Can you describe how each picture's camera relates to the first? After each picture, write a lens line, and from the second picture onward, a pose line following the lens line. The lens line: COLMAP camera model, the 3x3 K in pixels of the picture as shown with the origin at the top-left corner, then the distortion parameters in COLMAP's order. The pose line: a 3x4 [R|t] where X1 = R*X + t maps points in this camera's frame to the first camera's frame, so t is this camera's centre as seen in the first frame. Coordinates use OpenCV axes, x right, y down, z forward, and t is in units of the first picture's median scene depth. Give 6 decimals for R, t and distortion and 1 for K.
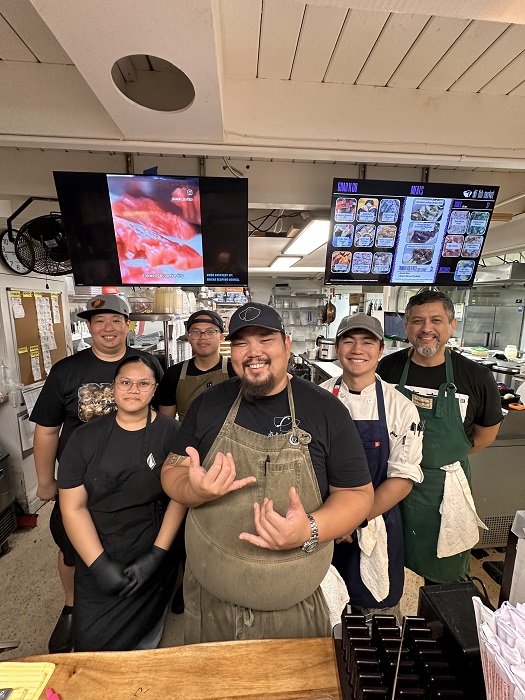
lens RADIAL K [[280.8, 0, 261.2], [0, 280.8, 348.9], [0, 0, 1]] dist [-0.009337, -0.000042]
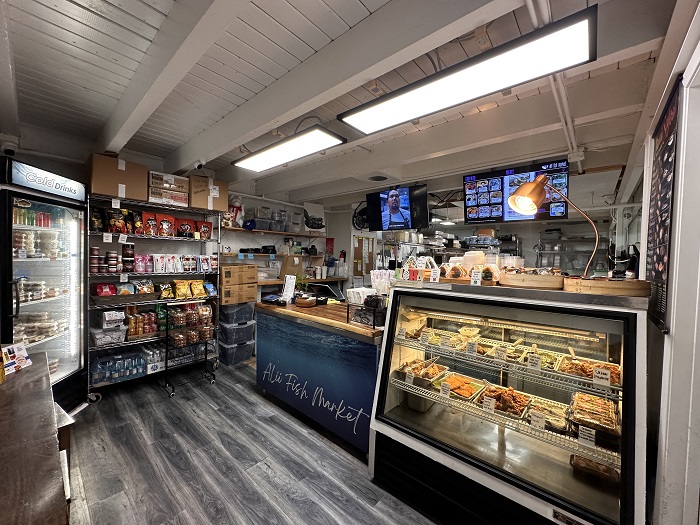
lens RADIAL K [[280.8, 0, 350.5], [0, 280.8, 264.7], [0, 0, 1]] dist [-0.009337, -0.000042]
pose [[0.697501, 0.030532, -0.715933, 1.121045], [-0.132084, 0.987451, -0.086572, 0.339798], [0.704305, 0.154947, 0.692781, -0.925778]]
